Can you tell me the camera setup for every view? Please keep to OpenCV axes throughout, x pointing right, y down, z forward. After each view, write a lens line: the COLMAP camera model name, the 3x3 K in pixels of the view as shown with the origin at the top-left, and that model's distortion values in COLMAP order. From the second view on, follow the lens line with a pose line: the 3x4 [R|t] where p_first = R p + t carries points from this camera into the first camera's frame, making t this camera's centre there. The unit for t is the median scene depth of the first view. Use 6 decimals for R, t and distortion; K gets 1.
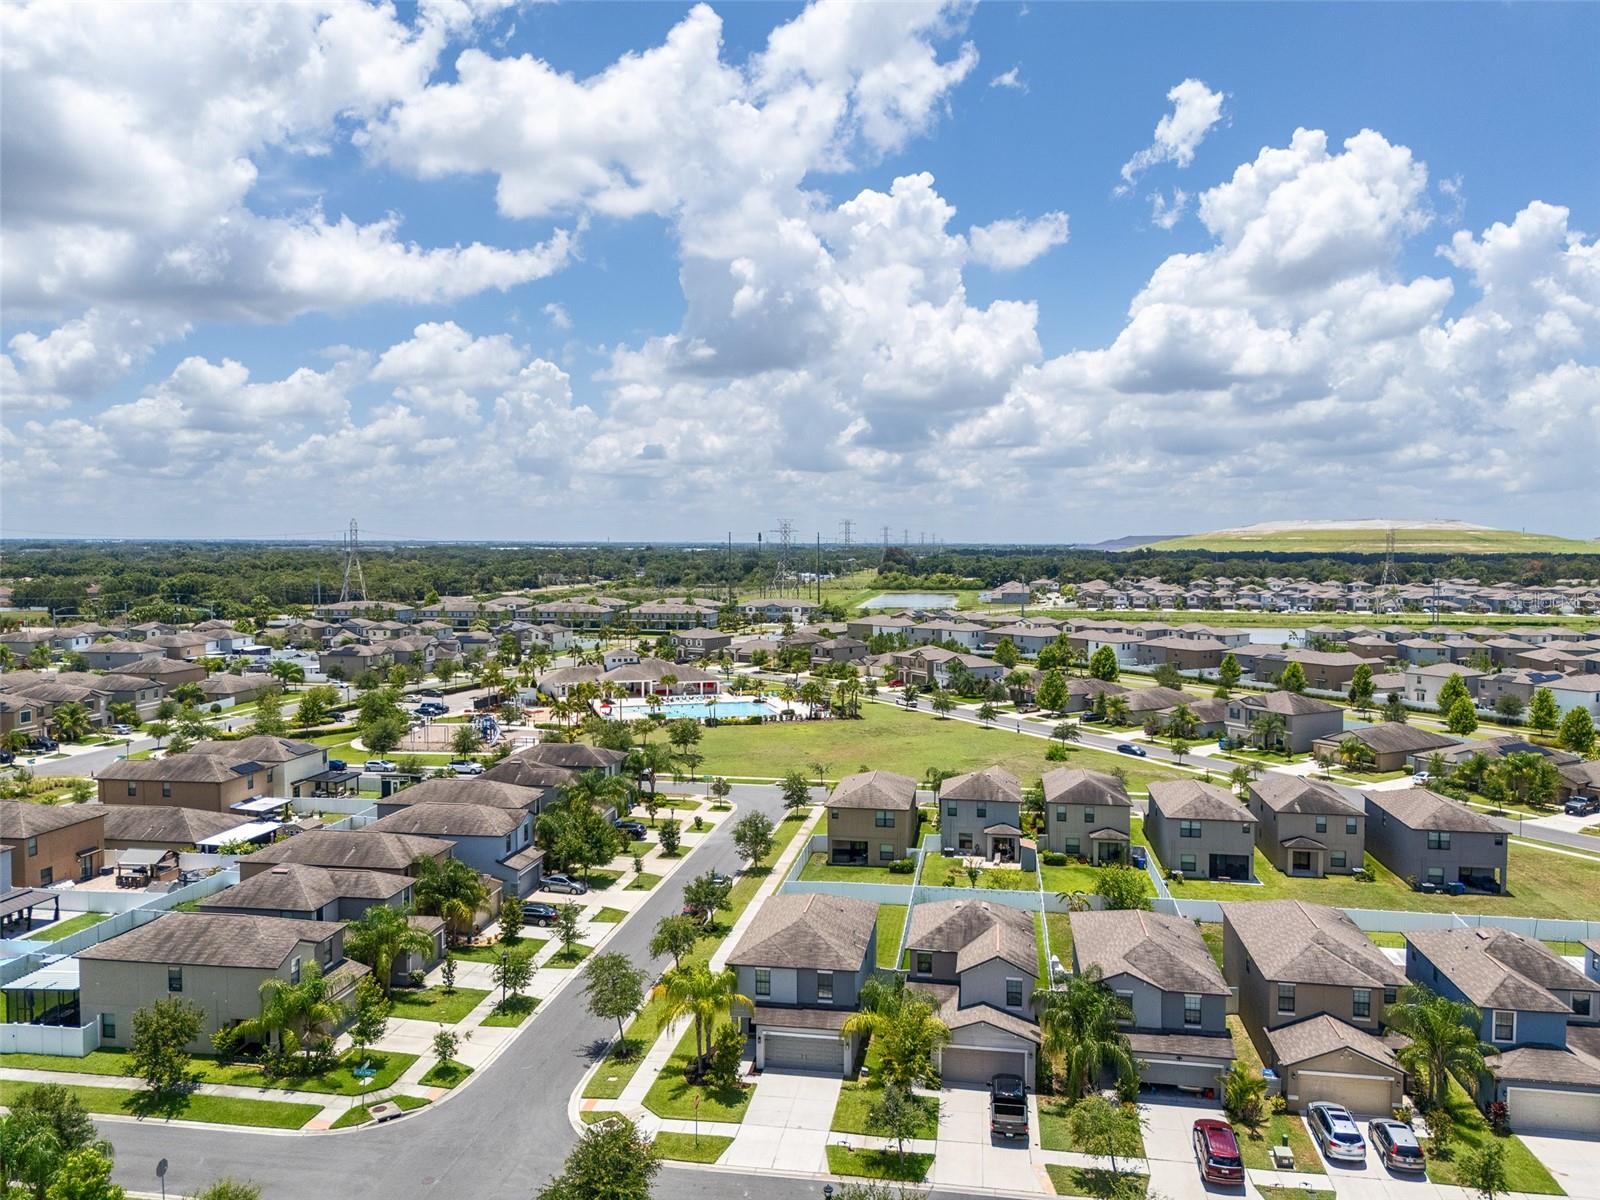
lens RADIAL K [[1183.7, 0, 810.8], [0, 1183.7, 601.3], [0, 0, 1]] dist [0.068078, -0.060099]
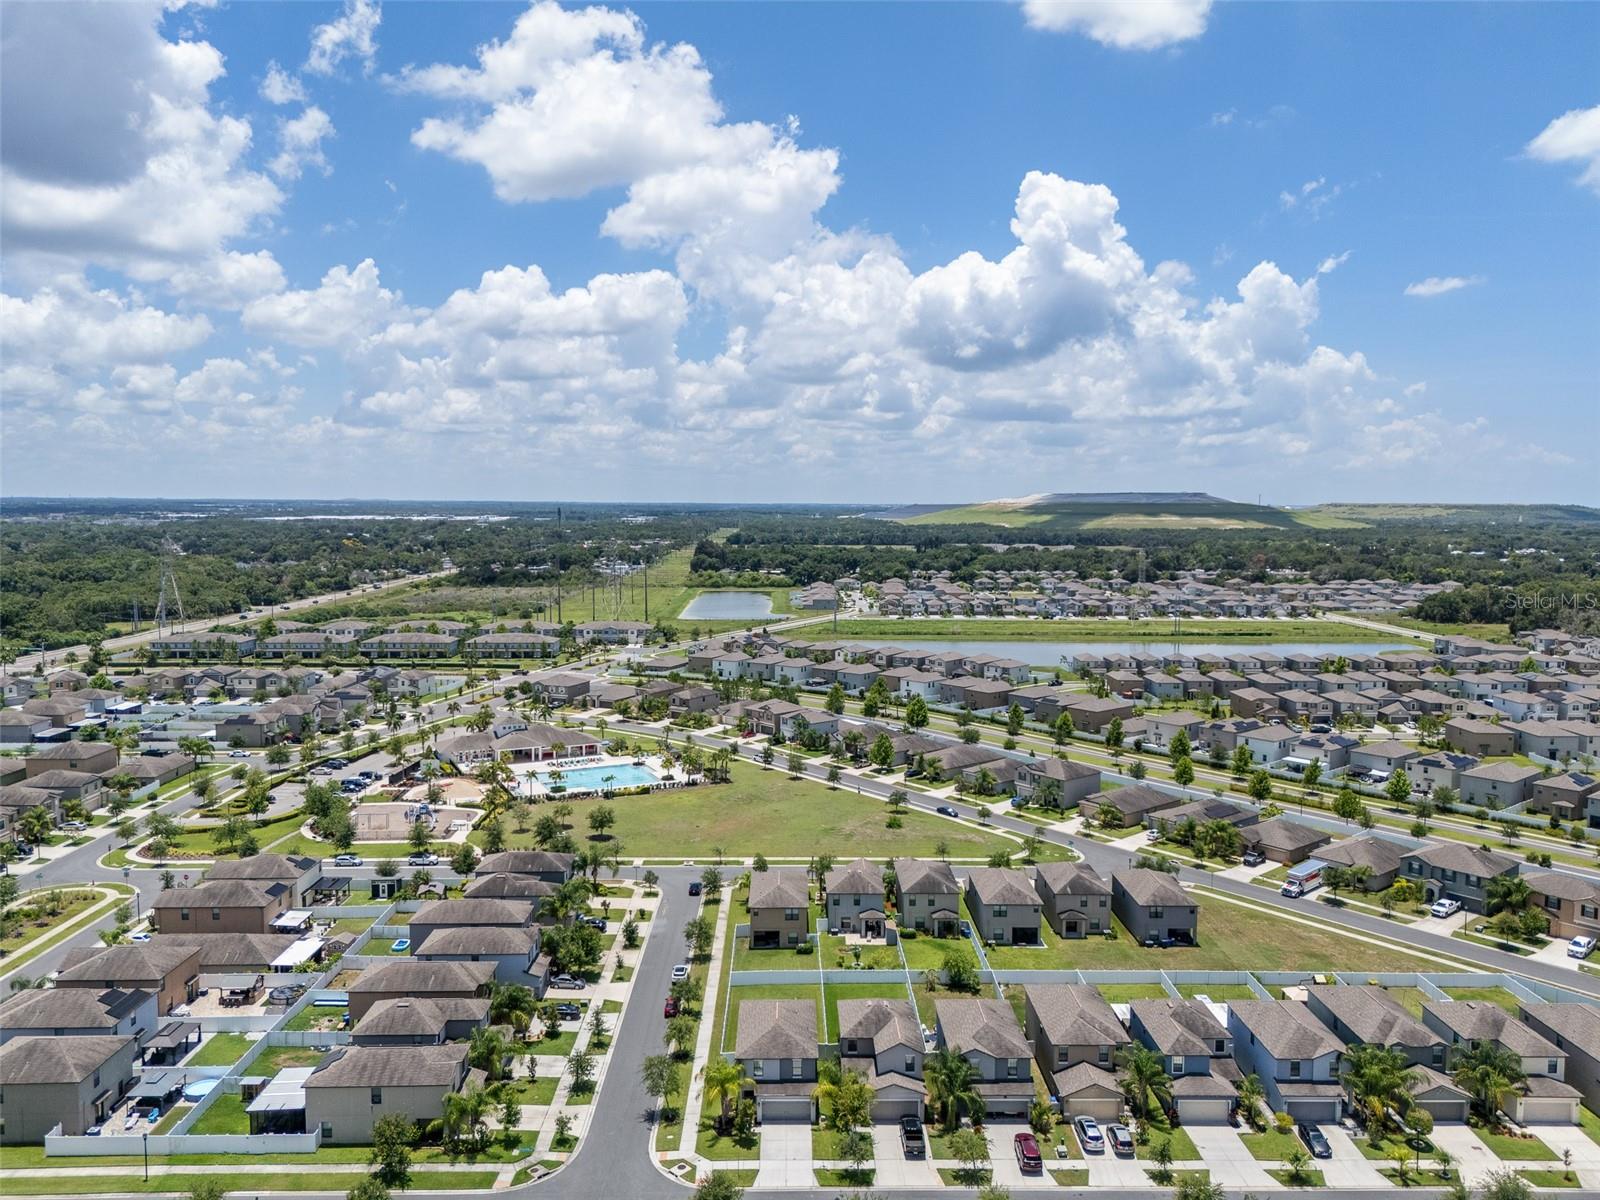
lens RADIAL K [[1183.7, 0, 811.5], [0, 1183.7, 606.6], [0, 0, 1]] dist [0.068078, -0.060099]
pose [[0.984661, -0.013271, 0.173973, -0.124888], [0.006328, 0.999163, 0.040402, -0.191344], [-0.174364, -0.038681, 0.983921, -0.300961]]
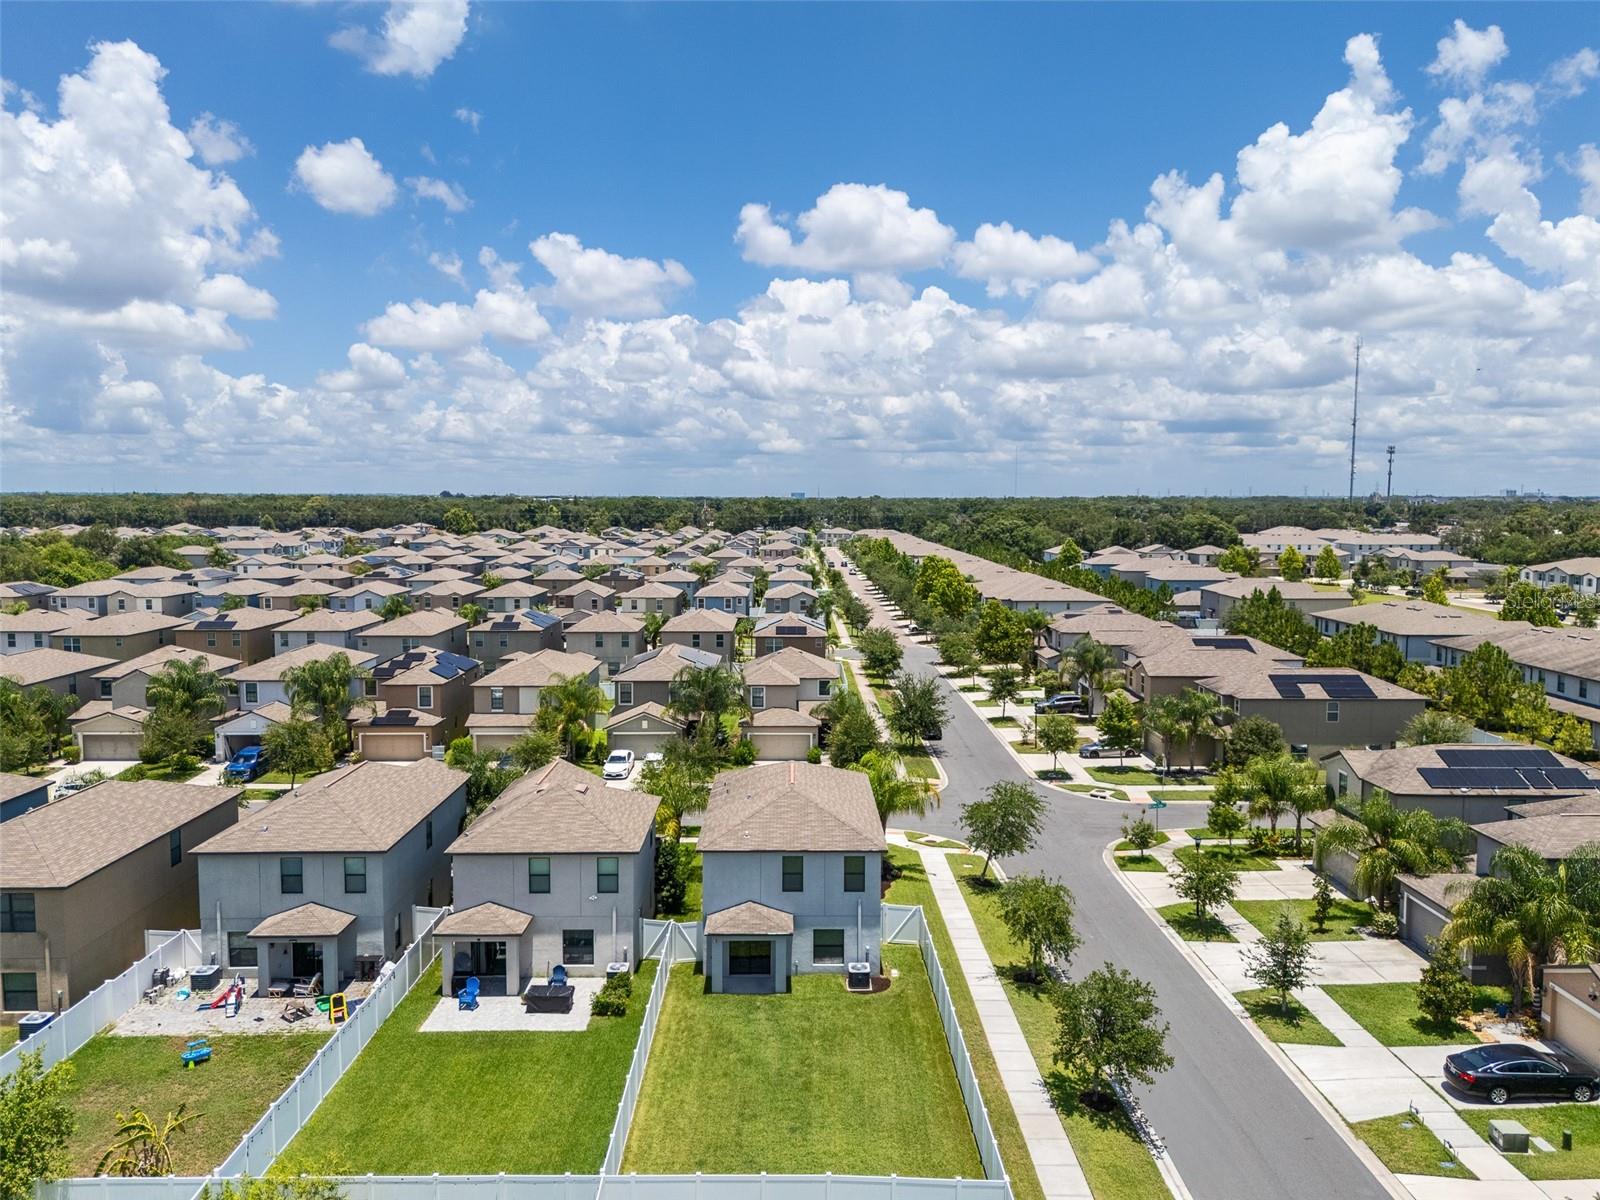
lens RADIAL K [[1183.7, 0, 798.8], [0, 1183.7, 595.5], [0, 0, 1]] dist [0.068078, -0.060099]
pose [[-0.986537, 0.006837, -0.163397, 0.063351], [-0.015153, 0.991007, 0.132951, 0.027495], [0.162837, 0.133637, -0.977561, 0.946517]]
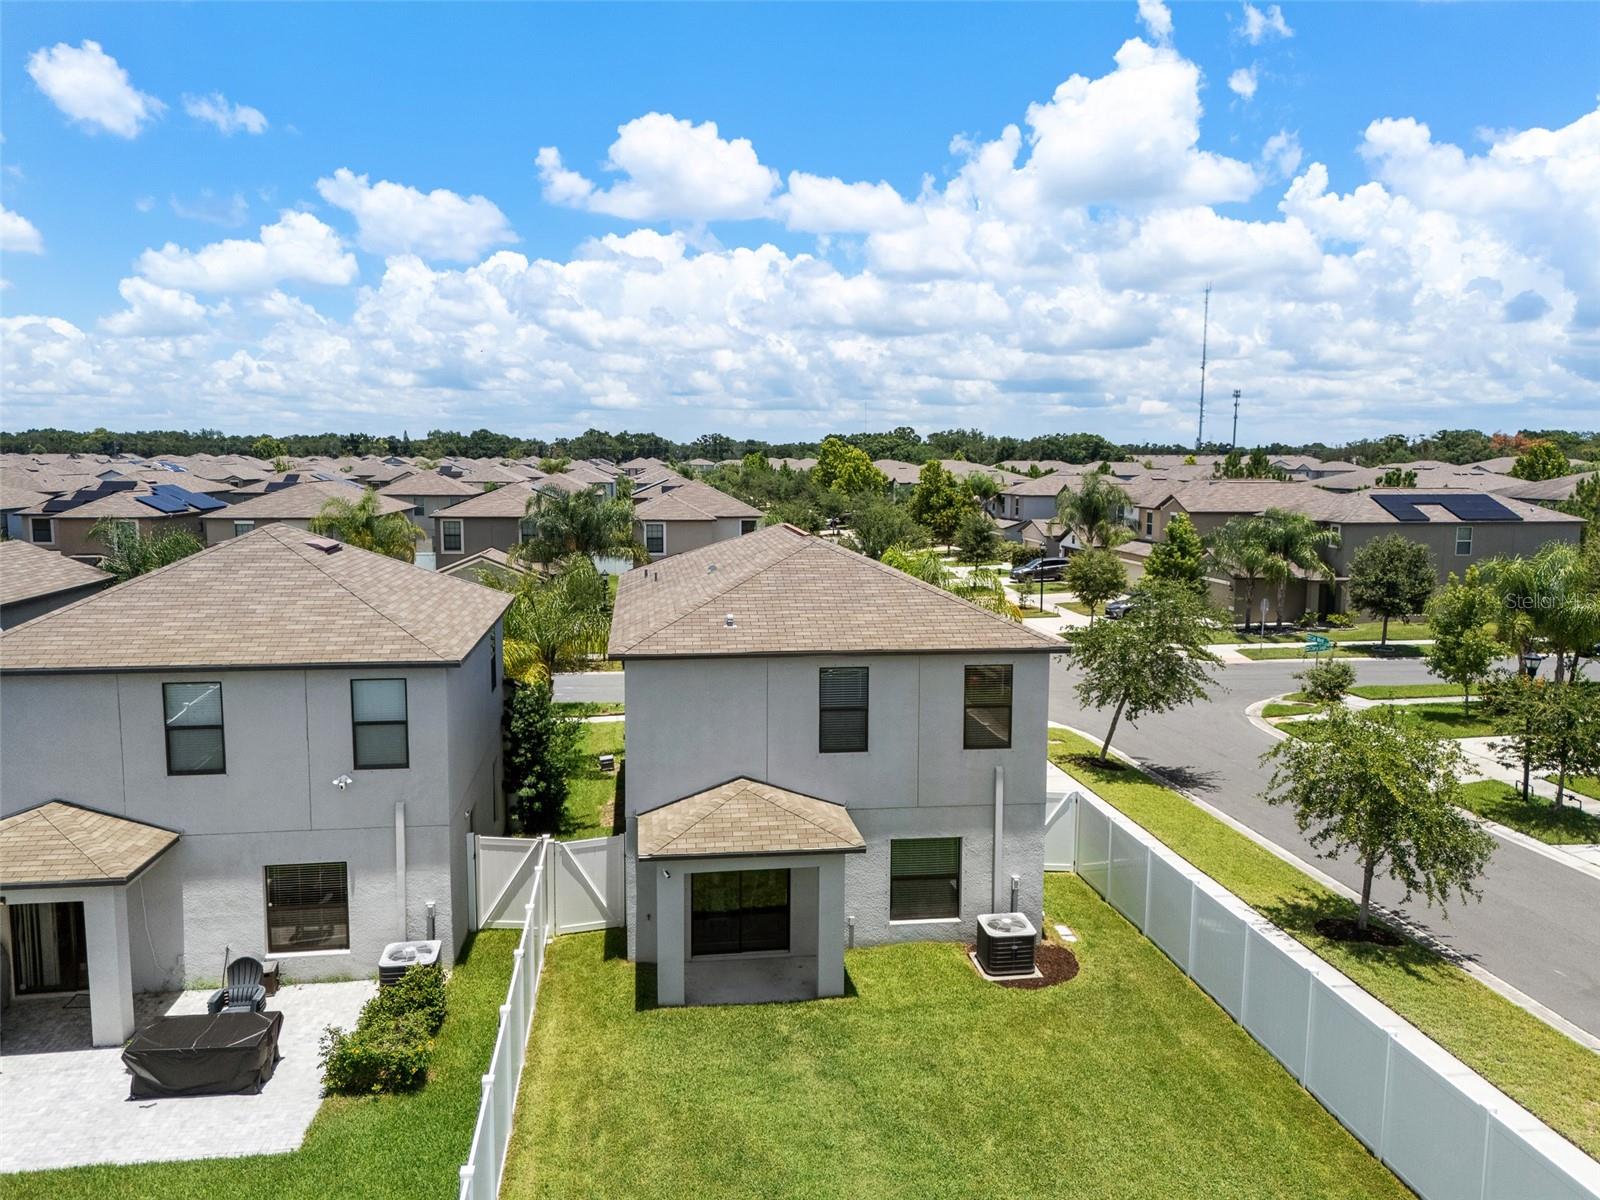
lens RADIAL K [[1183.7, 0, 784.9], [0, 1183.7, 603.5], [0, 0, 1]] dist [0.068078, -0.060099]
pose [[-0.958697, 0.027197, -0.283127, 0.055539], [-0.021536, 0.985620, 0.167602, 0.121701], [0.283614, 0.166777, -0.944324, 0.740391]]
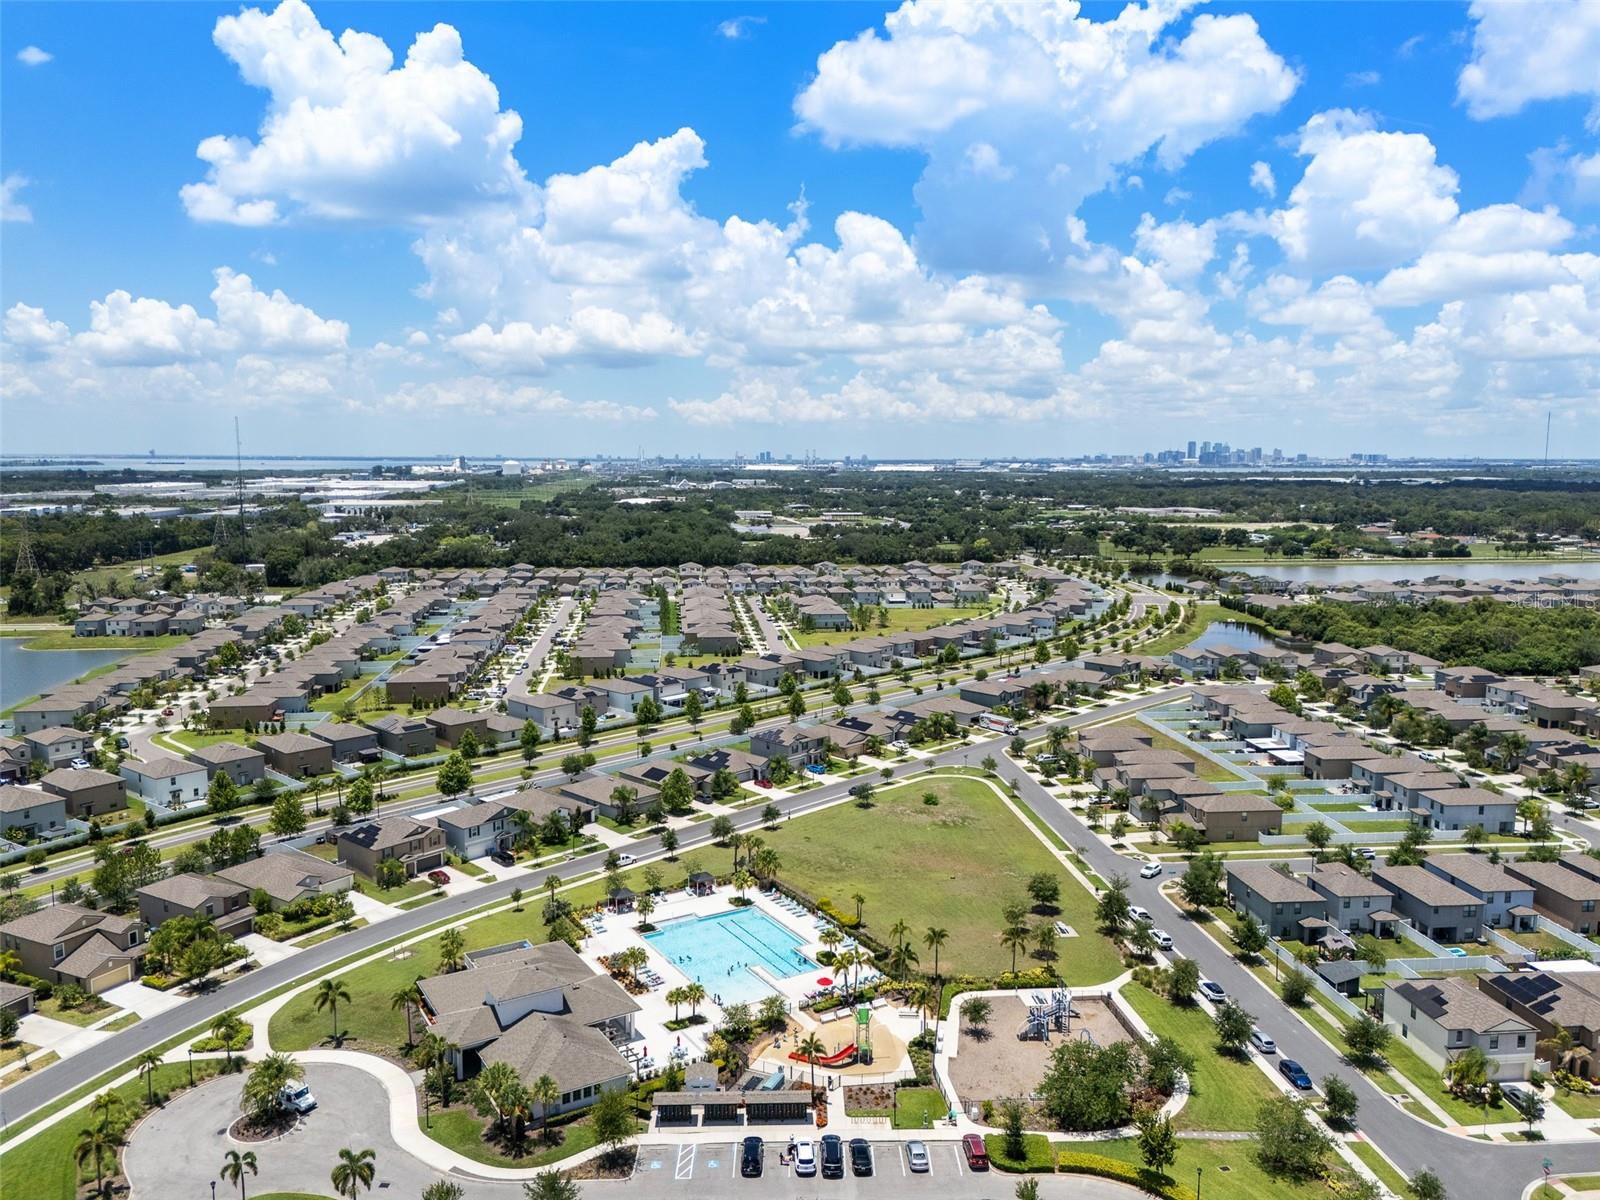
lens RADIAL K [[1183.7, 0, 798.1], [0, 1183.7, 596.7], [0, 0, 1]] dist [0.068078, -0.060099]
pose [[-0.258531, -0.124687, 0.957922, -1.223074], [0.044221, 0.989068, 0.140676, -0.356056], [-0.964990, 0.078729, -0.250191, 1.750225]]
